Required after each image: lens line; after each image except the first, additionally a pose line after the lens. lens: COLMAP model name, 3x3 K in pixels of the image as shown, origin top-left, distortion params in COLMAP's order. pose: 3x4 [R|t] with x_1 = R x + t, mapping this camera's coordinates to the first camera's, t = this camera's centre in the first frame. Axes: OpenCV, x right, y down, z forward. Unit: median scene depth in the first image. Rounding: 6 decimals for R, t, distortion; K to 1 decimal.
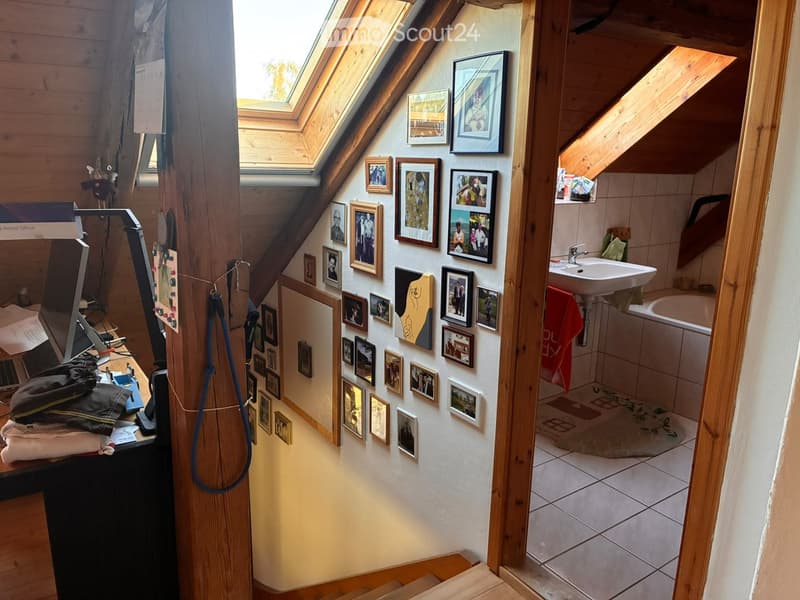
lens RADIAL K [[601.4, 0, 400.0], [0, 601.4, 300.0], [0, 0, 1]] dist [0.062583, -0.099849]
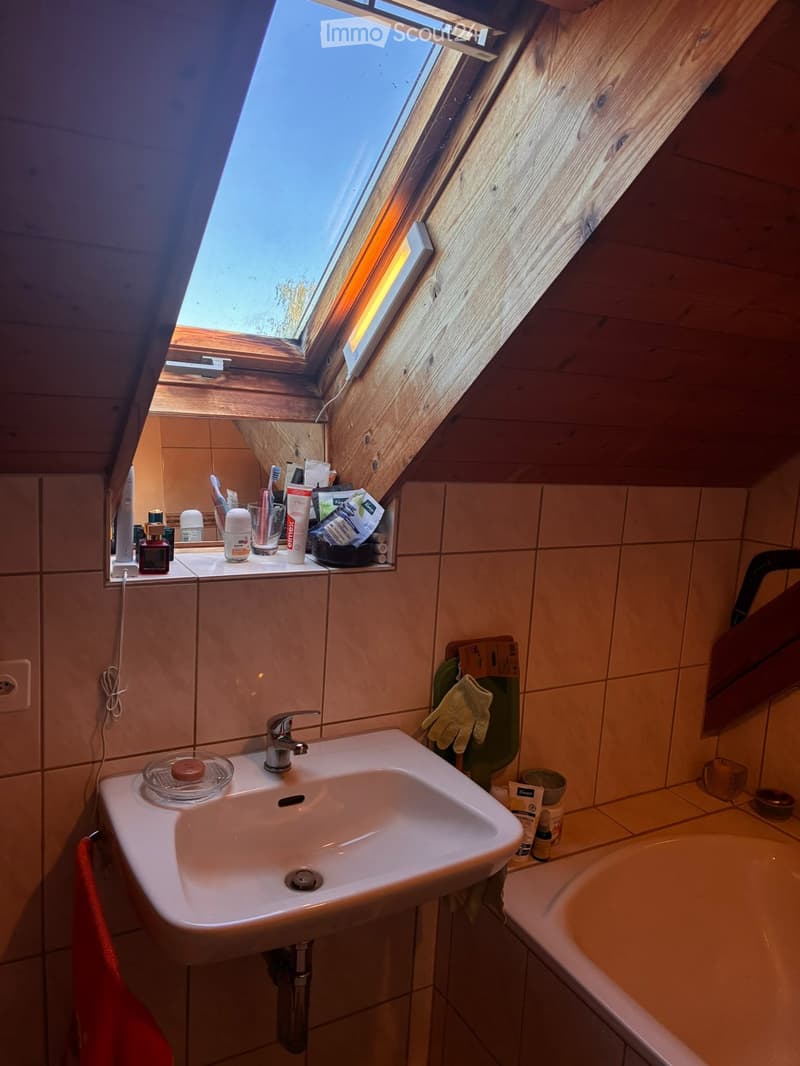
lens RADIAL K [[801.3, 0, 400.0], [0, 801.3, 533.0], [0, 0, 1]] dist [0.062583, -0.099849]
pose [[0.995099, 0.048772, -0.086017, 0.364463], [-0.056116, 0.994788, -0.085136, -0.144519], [0.081417, 0.089545, 0.992649, 0.568878]]
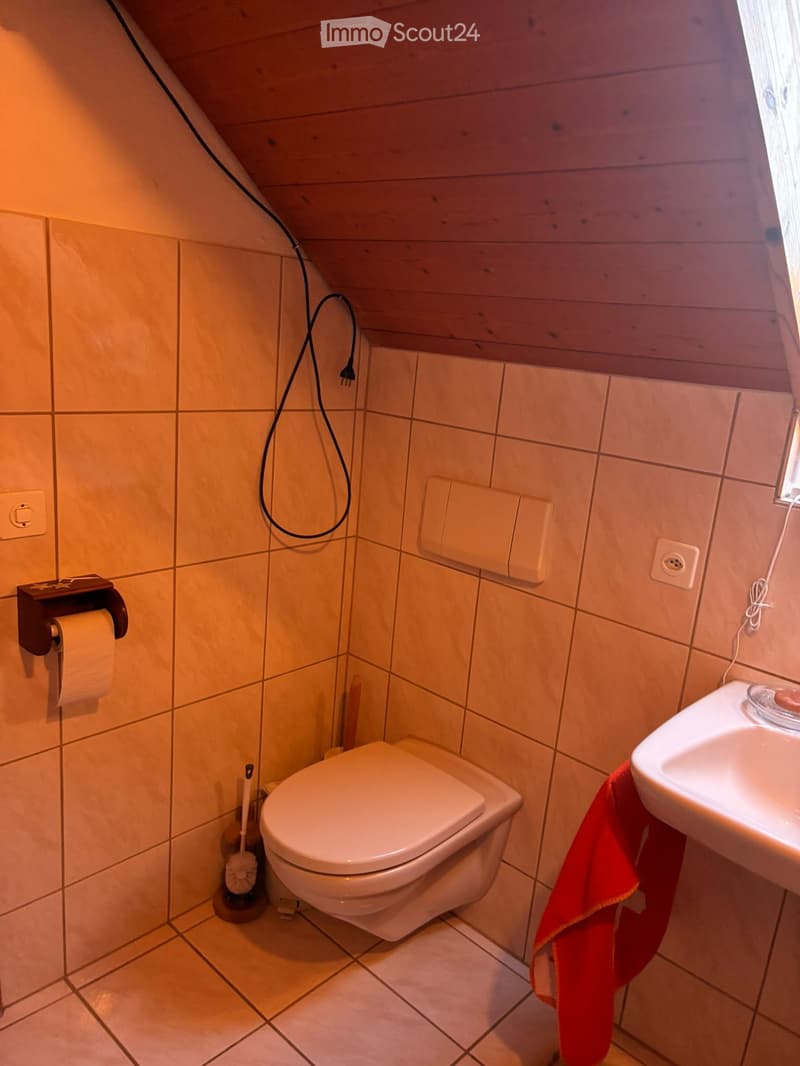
lens RADIAL K [[801.3, 0, 400.0], [0, 801.3, 533.0], [0, 0, 1]] dist [0.062583, -0.099849]
pose [[0.226477, 0.249146, -0.941613, 0.526384], [-0.311549, 0.934474, 0.172323, -0.141272], [0.922846, 0.254331, 0.289258, 0.649254]]
